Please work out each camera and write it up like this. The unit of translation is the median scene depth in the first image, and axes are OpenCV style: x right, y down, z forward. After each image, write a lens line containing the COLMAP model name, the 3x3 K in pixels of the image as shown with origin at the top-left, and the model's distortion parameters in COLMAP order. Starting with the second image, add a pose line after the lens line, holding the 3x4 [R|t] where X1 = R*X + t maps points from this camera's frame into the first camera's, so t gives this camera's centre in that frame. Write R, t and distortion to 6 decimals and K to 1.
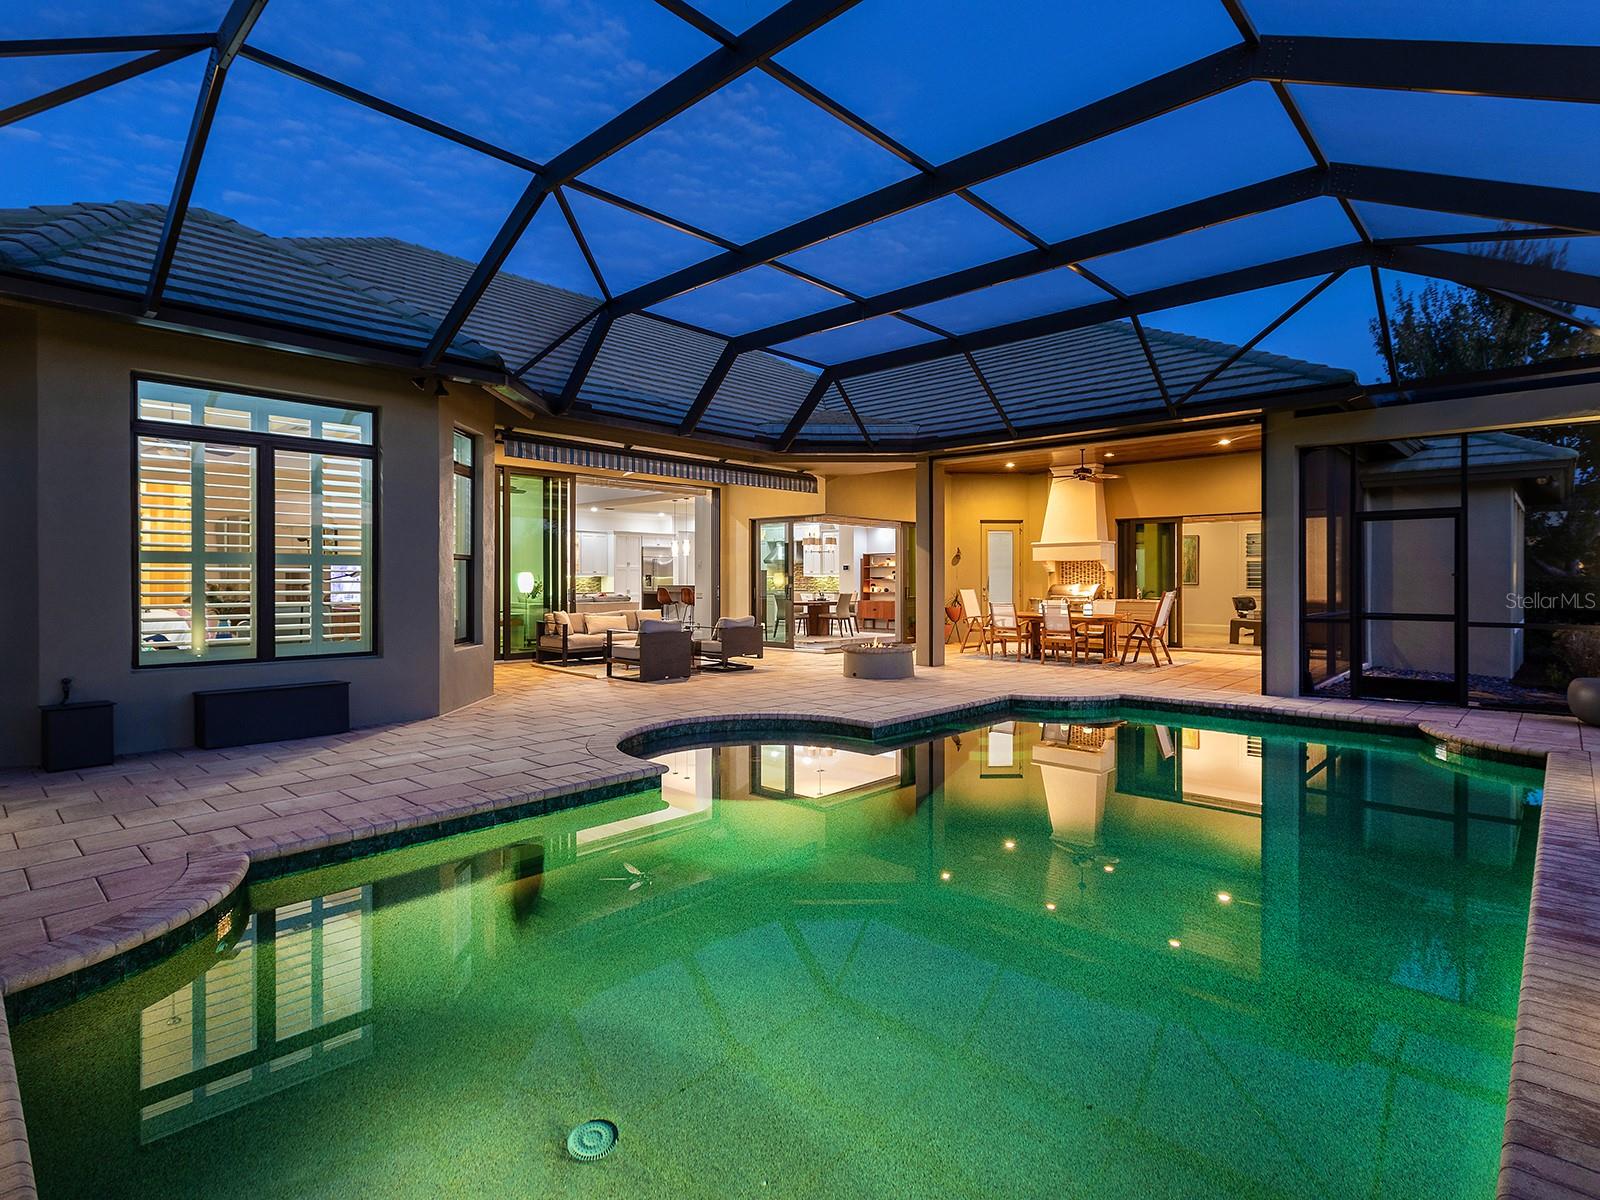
lens RADIAL K [[817.8, 0, 800.0], [0, 817.8, 600.0], [0, 0, 1]] dist [-0.001705, -0.000022]
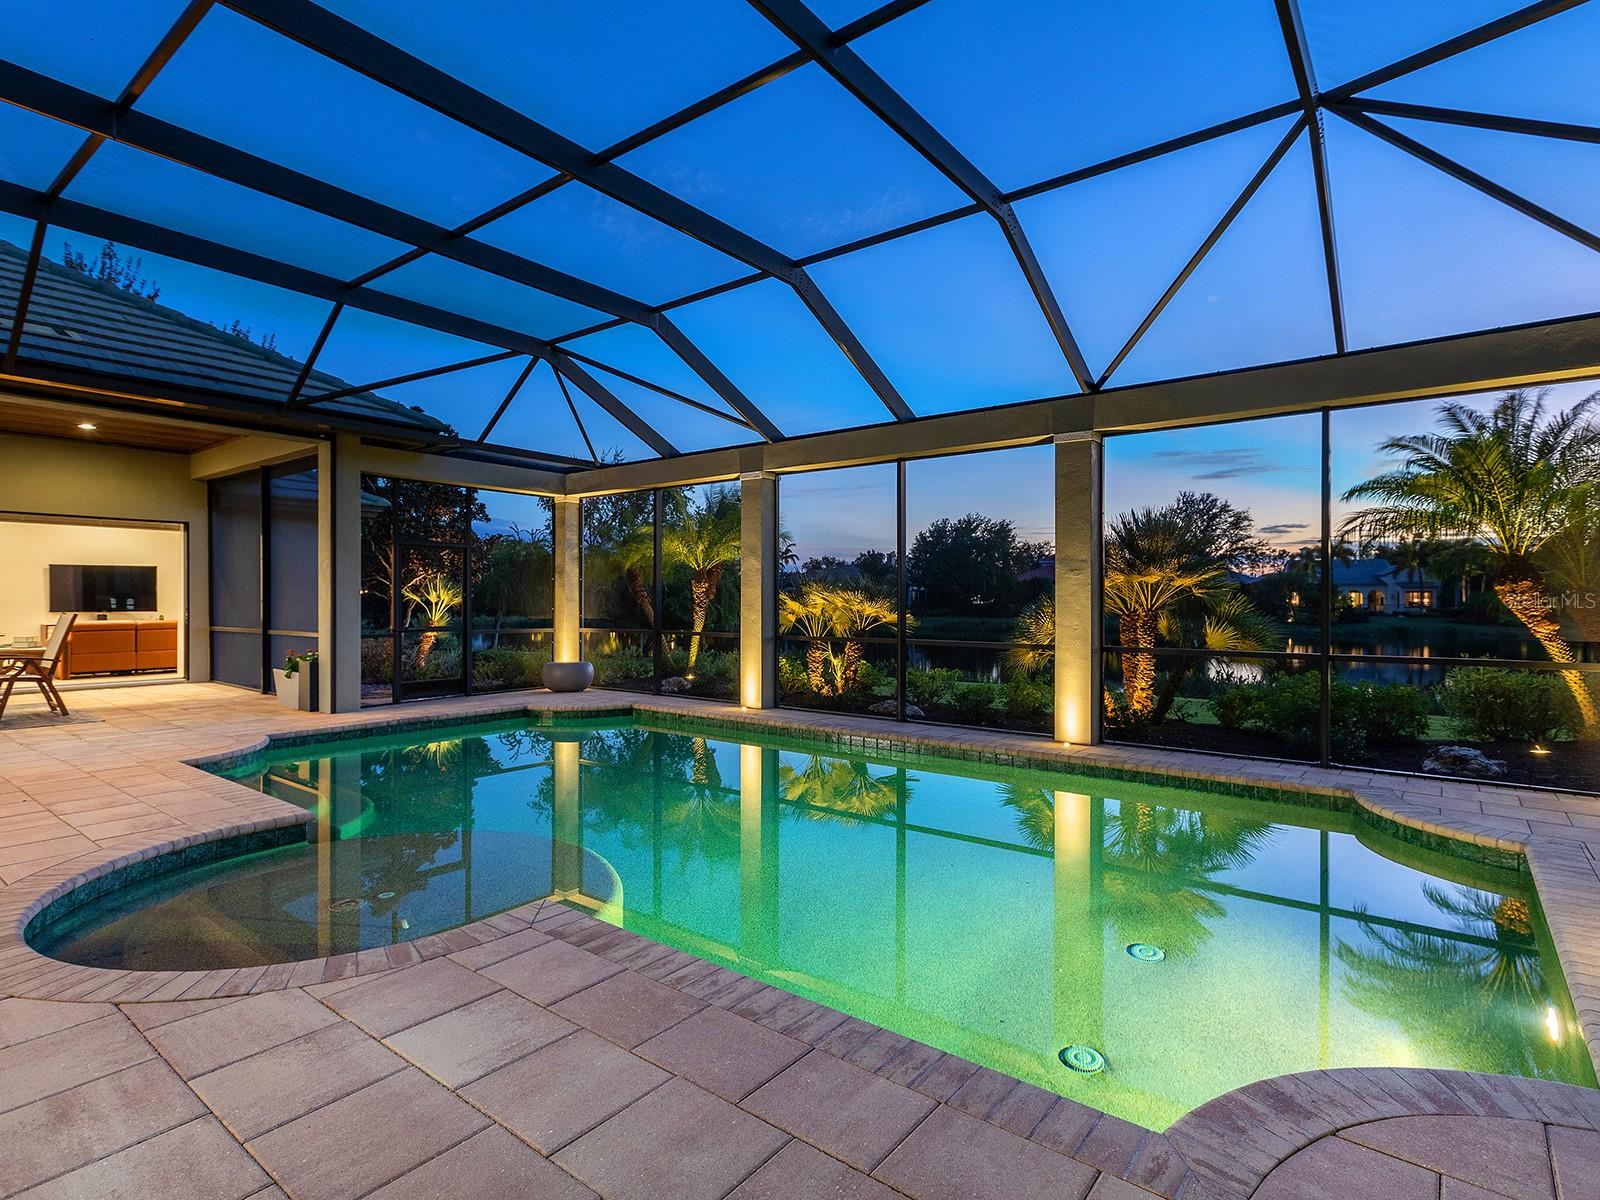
lens RADIAL K [[817.8, 0, 800.0], [0, 817.8, 600.0], [0, 0, 1]] dist [-0.001705, -0.000022]
pose [[-0.093987, -0.005716, 0.995557, -0.897194], [0.027881, 0.999576, 0.008372, -0.026558], [-0.995183, 0.028544, -0.093788, 0.975741]]
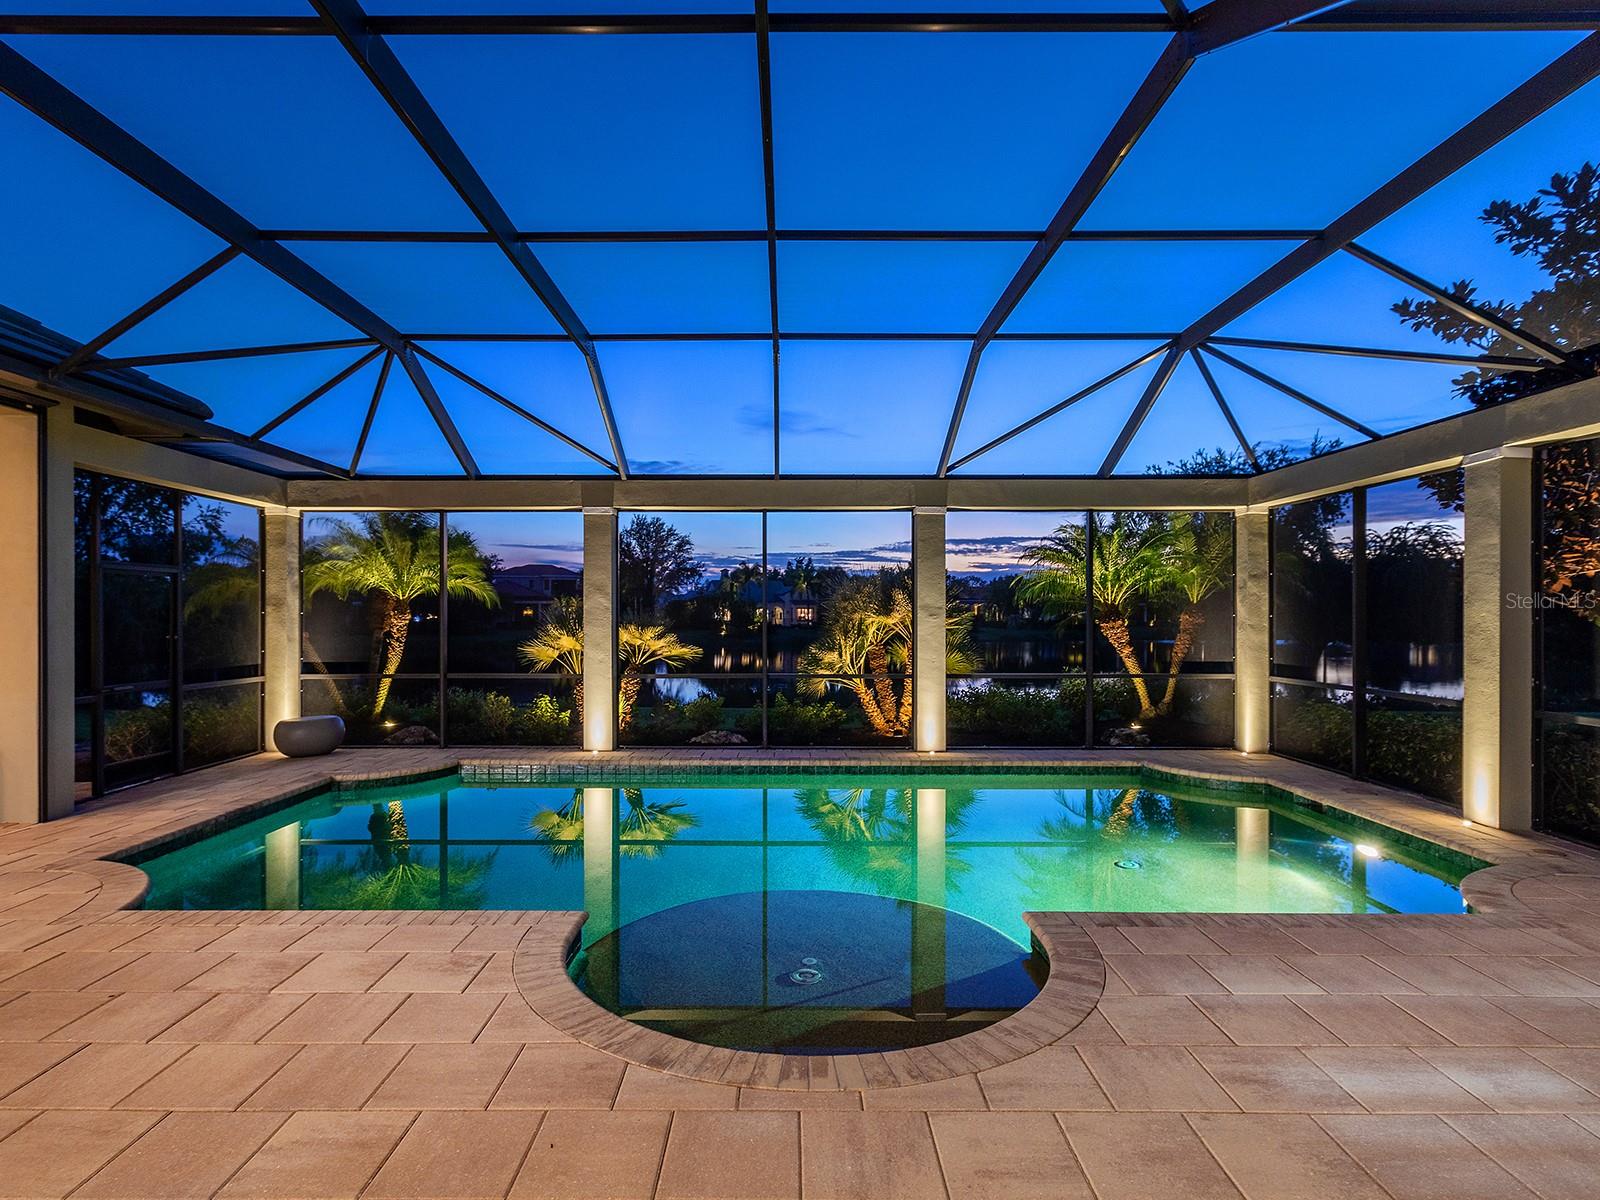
lens RADIAL K [[841.0, 0, 788.4], [0, 841.0, 629.6], [0, 0, 1]] dist [0.013939, -0.000049]
pose [[-0.683624, -0.018656, 0.729596, -0.676744], [0.018614, 0.998902, 0.042983, -0.103861], [-0.729597, 0.042965, -0.682527, 1.834506]]
